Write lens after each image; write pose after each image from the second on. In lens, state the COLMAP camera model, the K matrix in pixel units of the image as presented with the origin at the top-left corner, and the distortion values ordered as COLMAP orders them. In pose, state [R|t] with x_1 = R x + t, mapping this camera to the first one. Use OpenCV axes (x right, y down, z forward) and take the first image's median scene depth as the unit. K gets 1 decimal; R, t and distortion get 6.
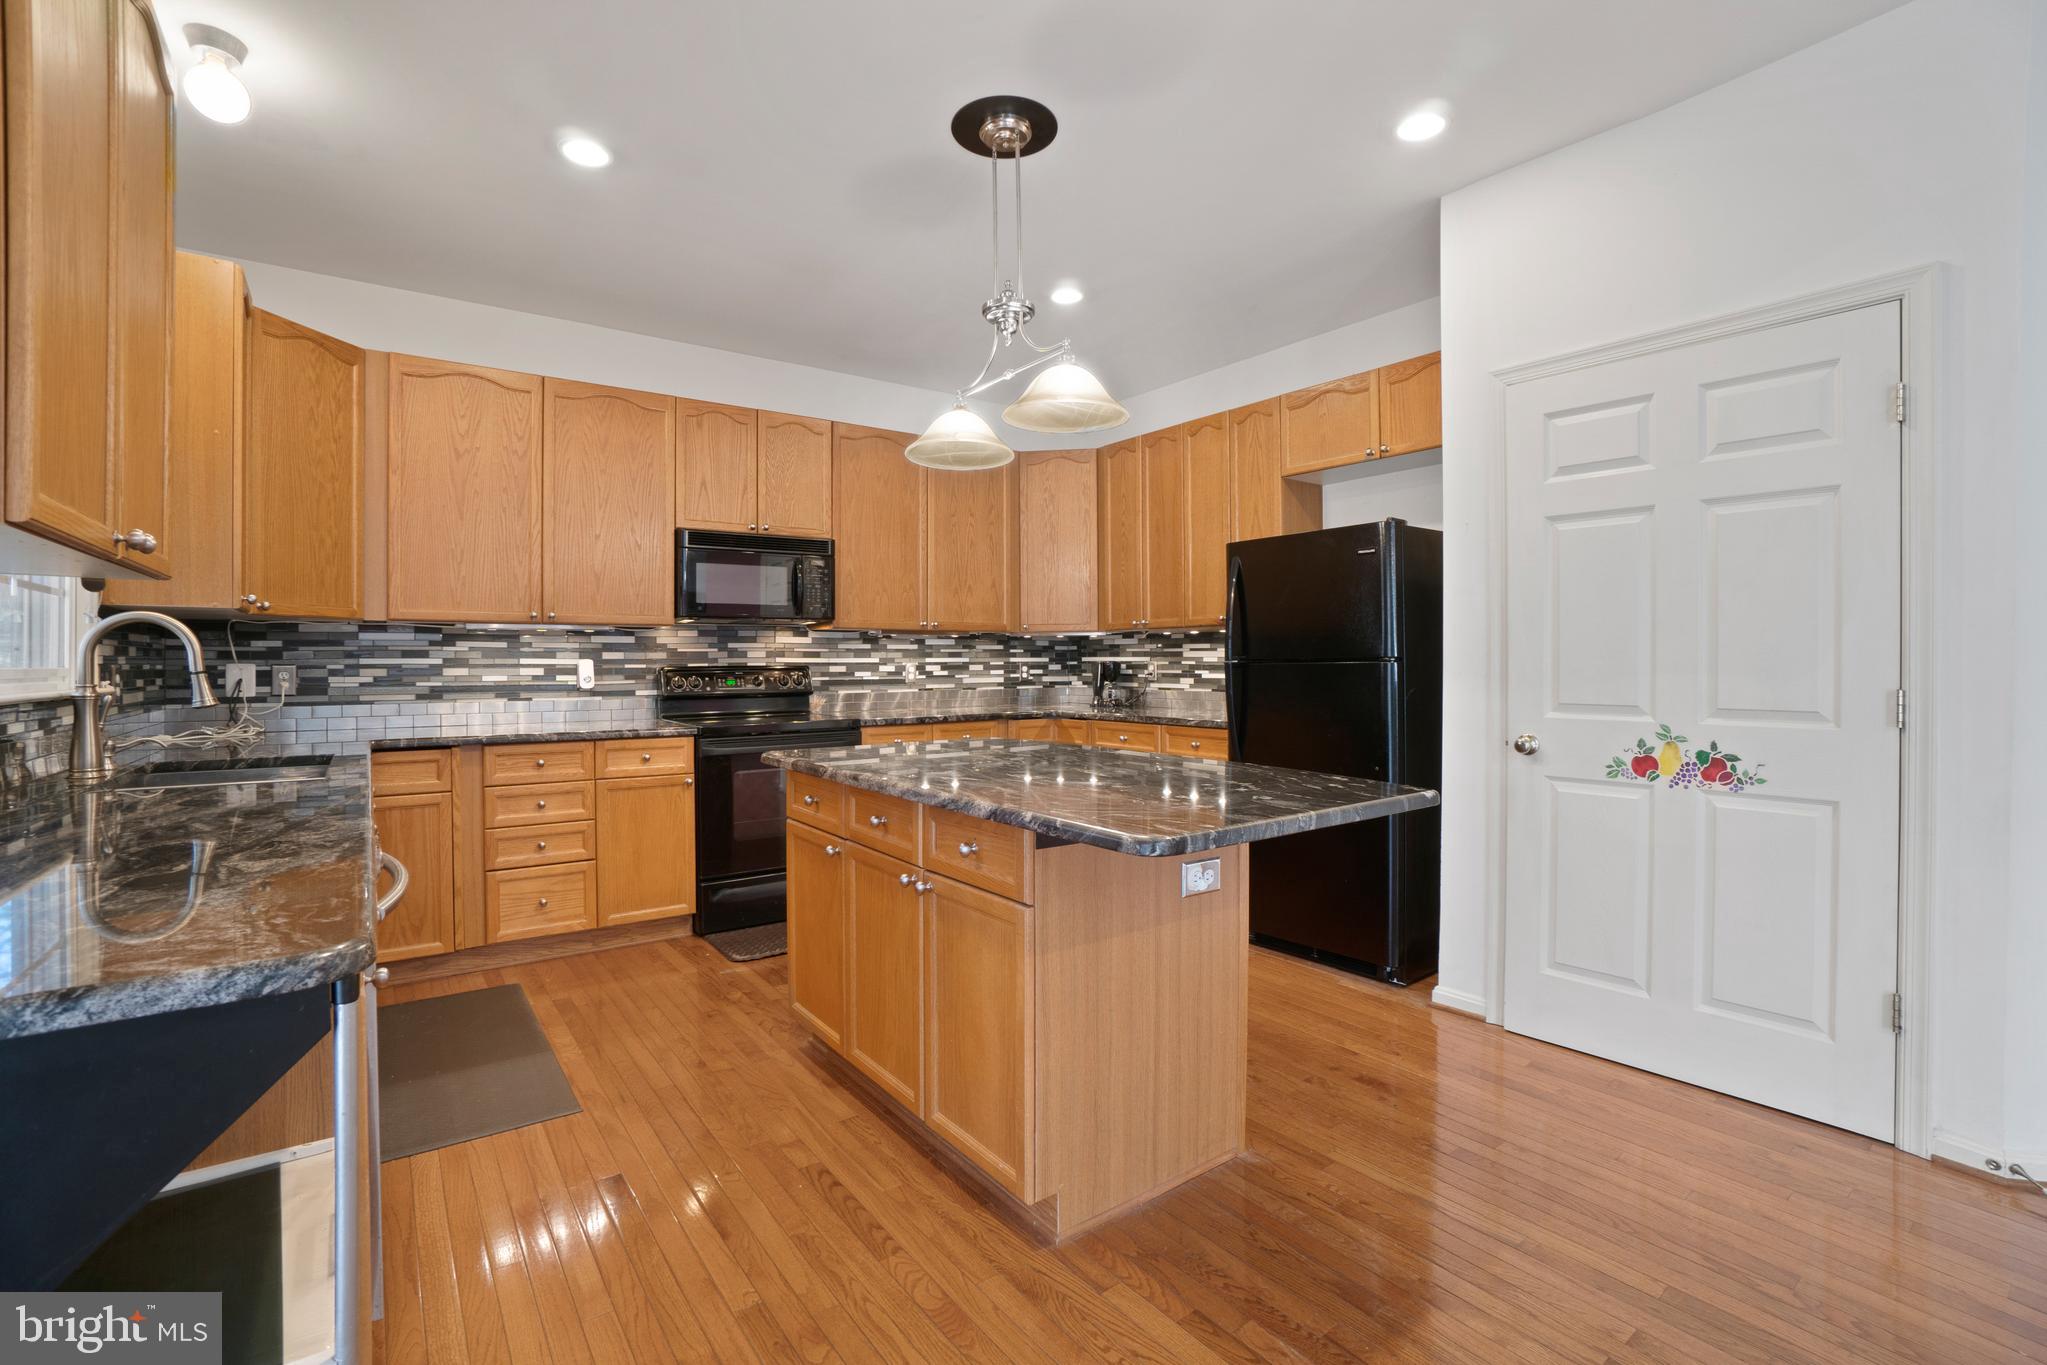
lens RADIAL K [[901.7, 0, 1012.6], [0, 901.7, 673.9], [0, 0, 1]] dist [-0.062050, 0.021296]
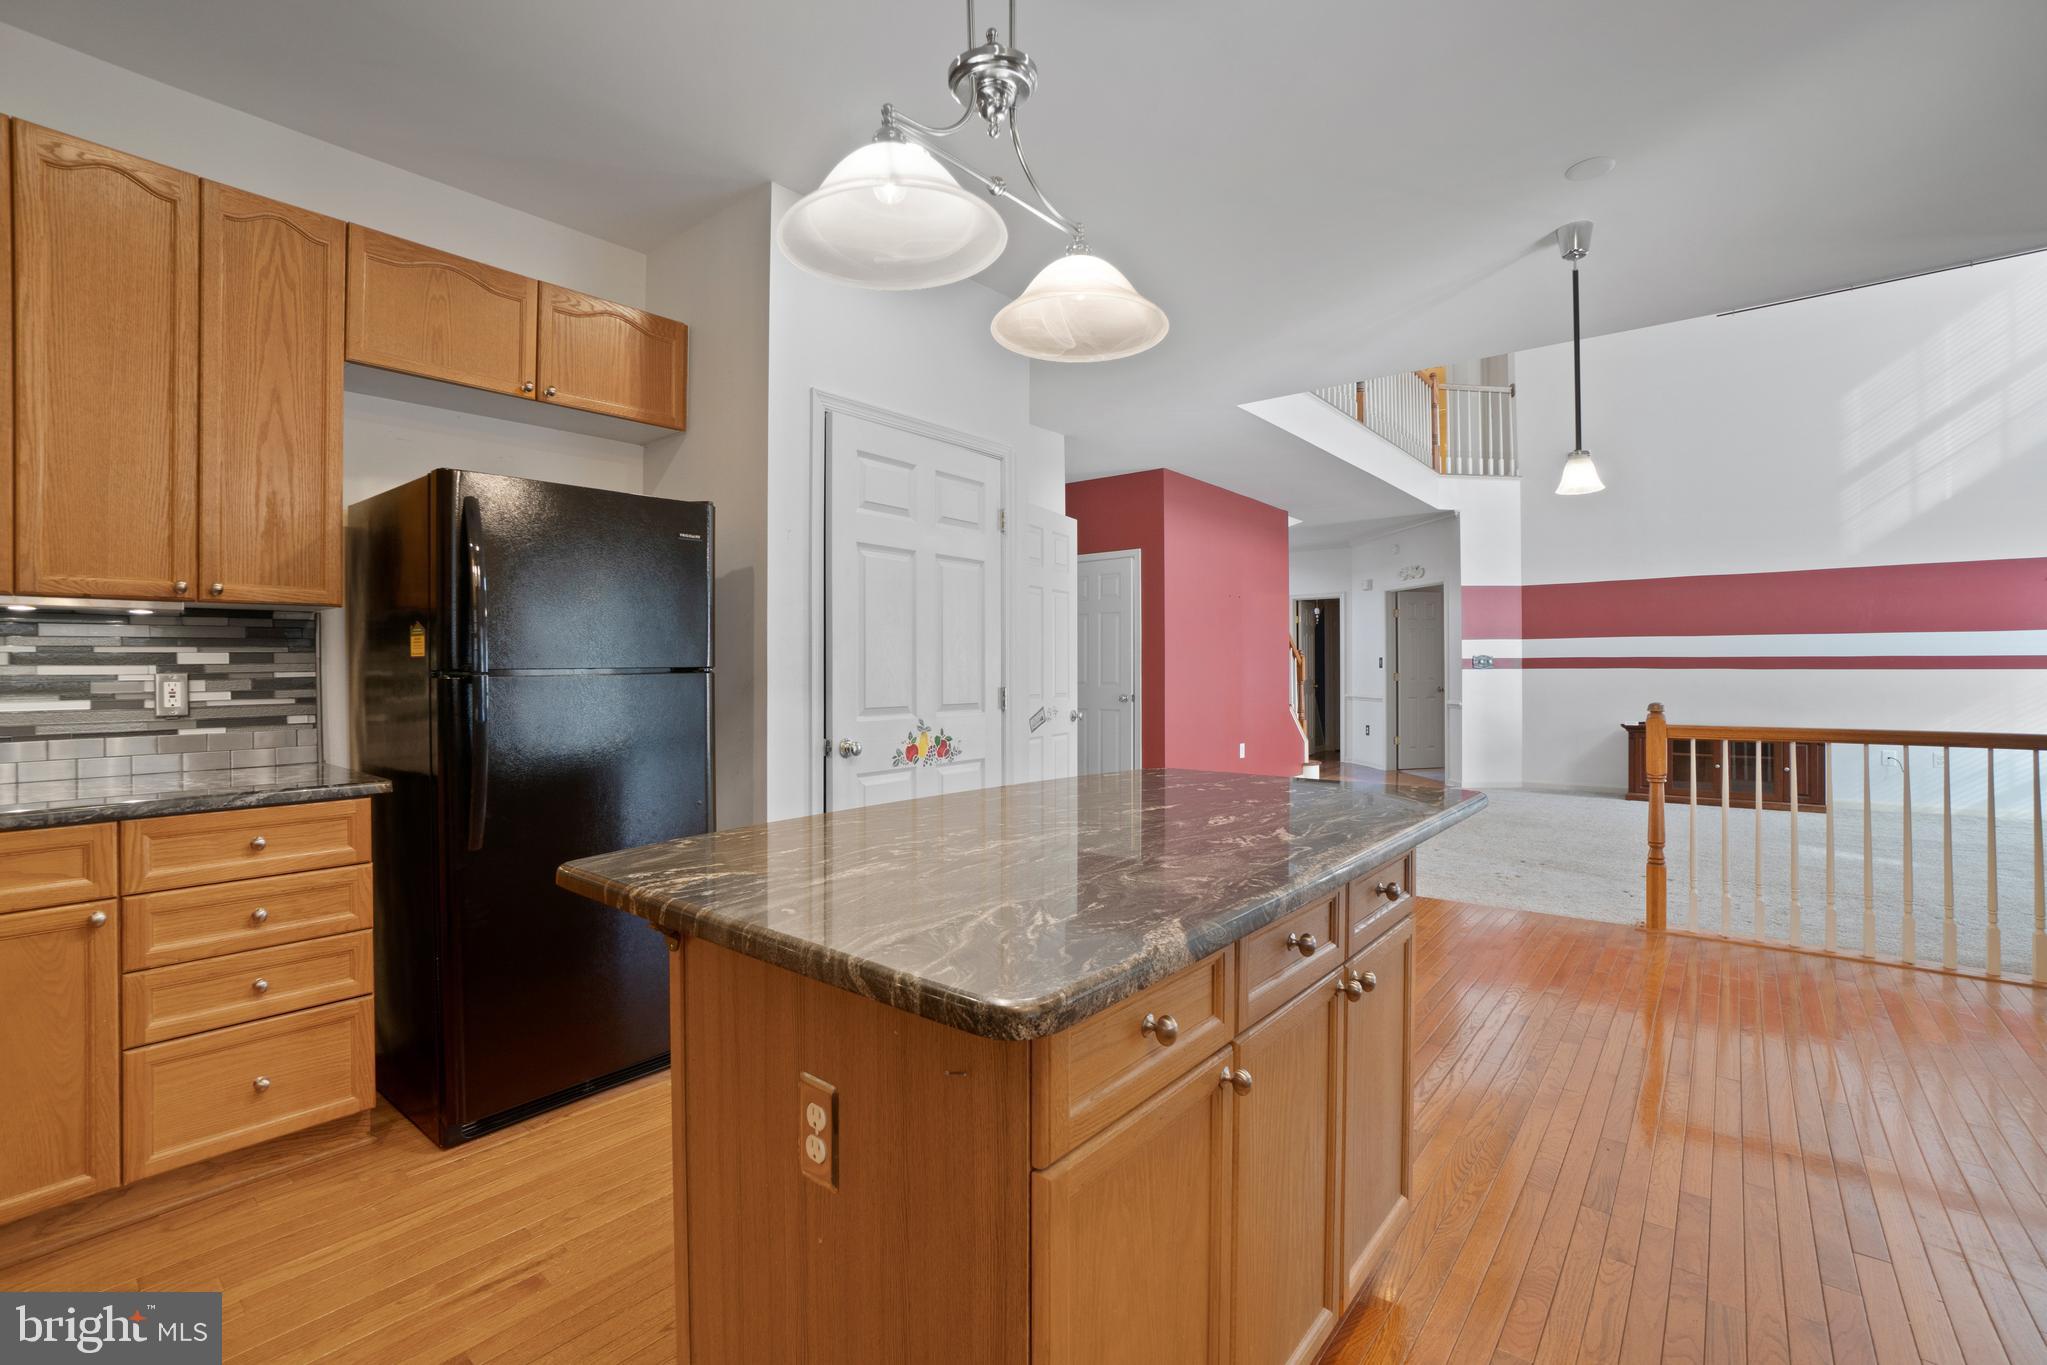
lens RADIAL K [[901.7, 0, 1012.6], [0, 901.7, 673.9], [0, 0, 1]] dist [-0.062050, 0.021296]
pose [[-0.234607, -0.003633, 0.972083, -0.376757], [0.015692, 0.999849, 0.007524, -0.011384], [-0.971964, 0.017019, -0.234515, 0.740875]]
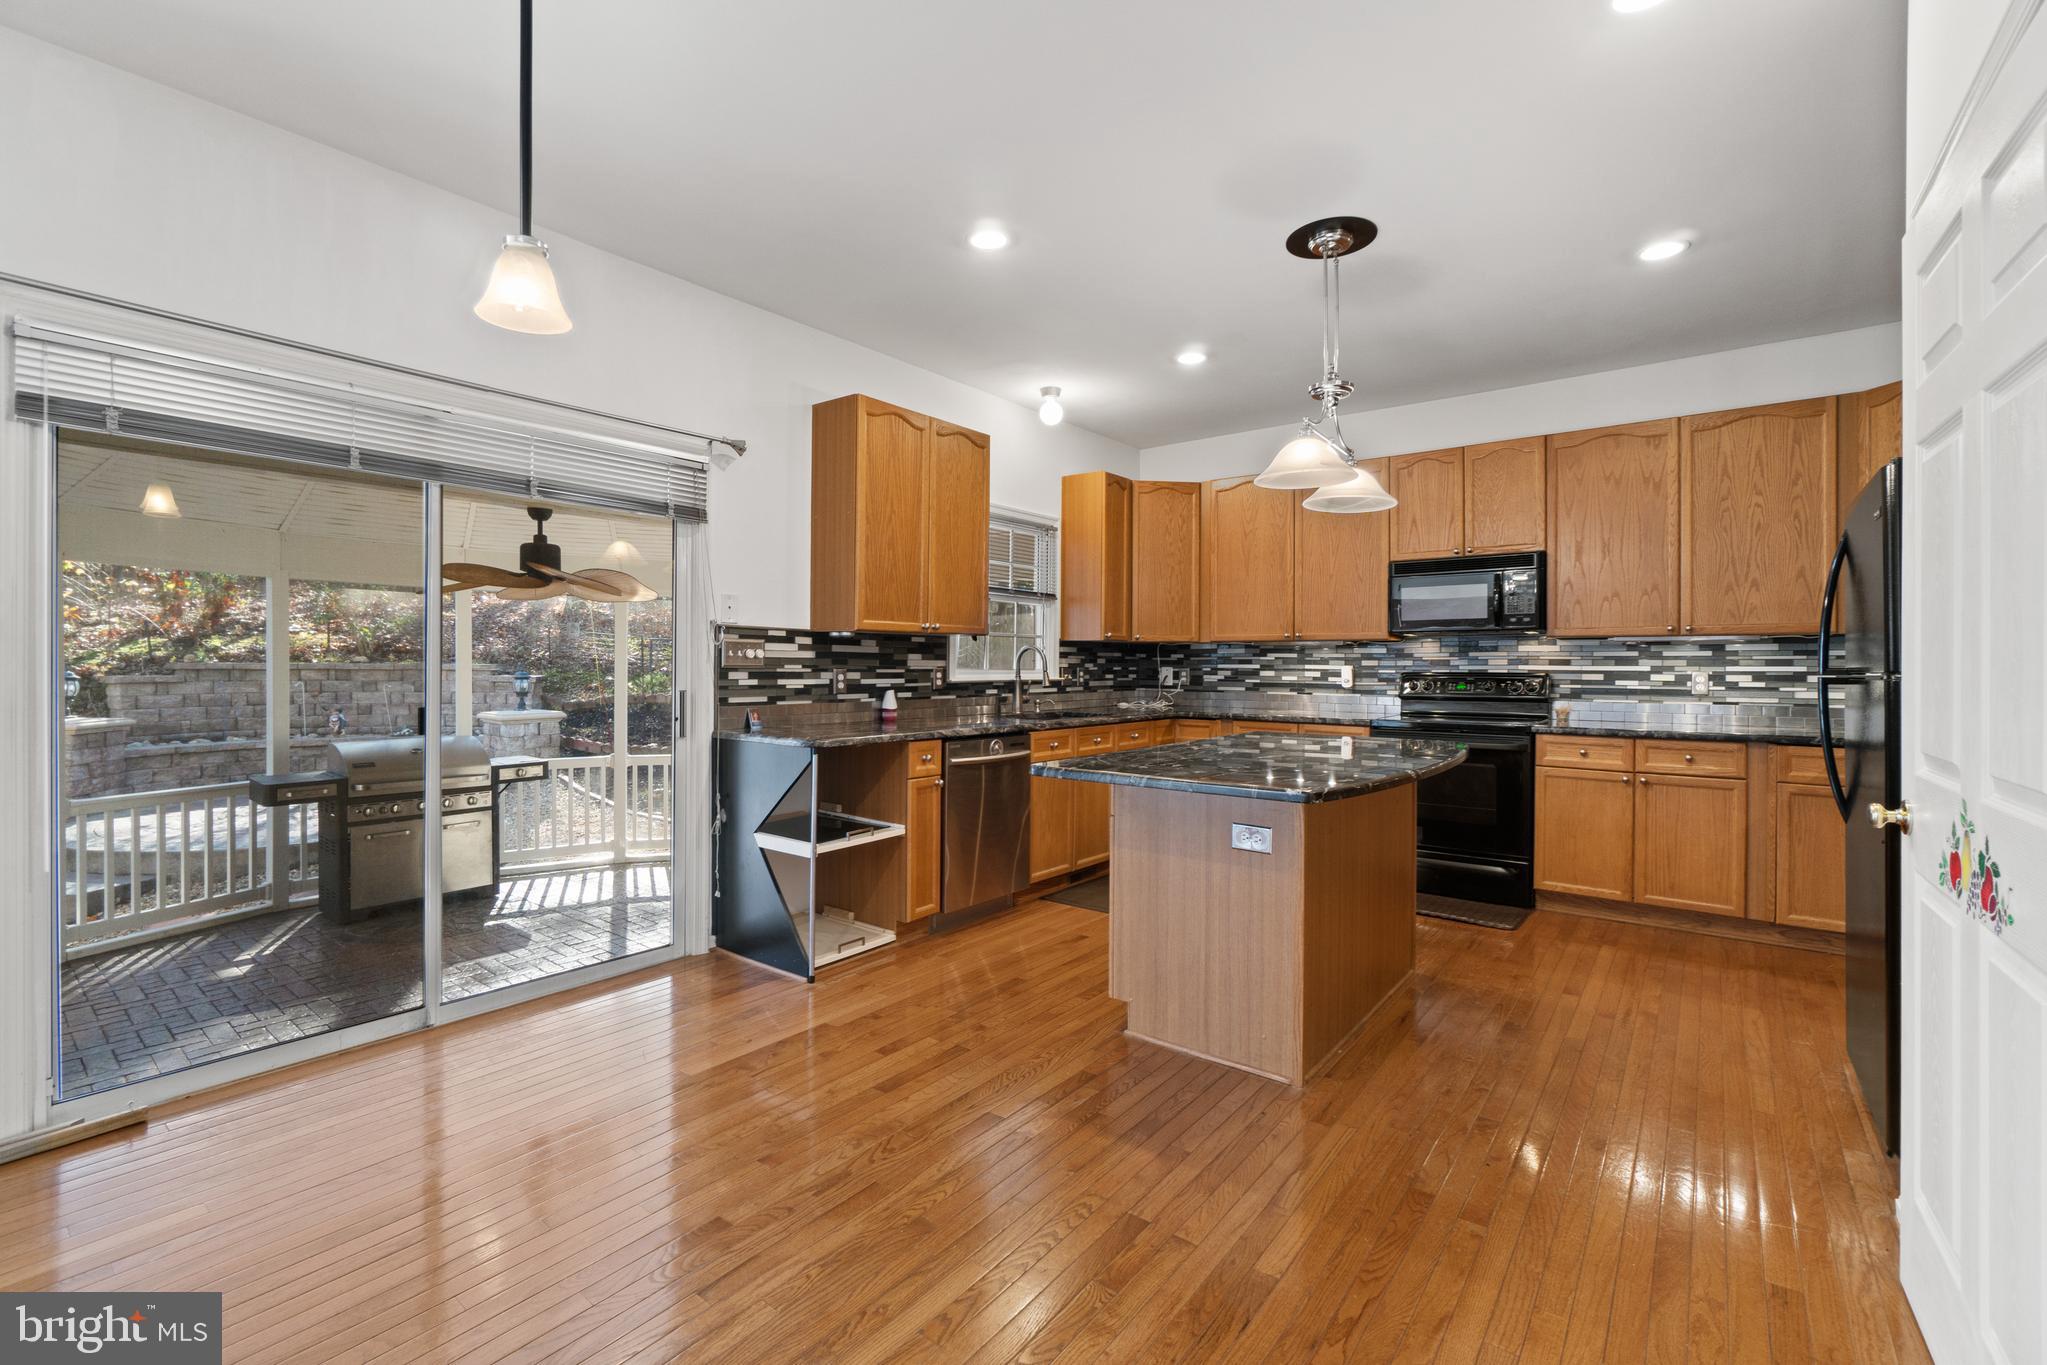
lens RADIAL K [[888.8, 0, 1013.9], [0, 888.8, 667.1], [0, 0, 1]] dist [-0.008148, 0.000222]
pose [[0.264168, 0.007717, -0.964446, 0.704965], [-0.017109, 0.999848, 0.003314, -0.010690], [0.964325, 0.015625, 0.264260, 0.166049]]
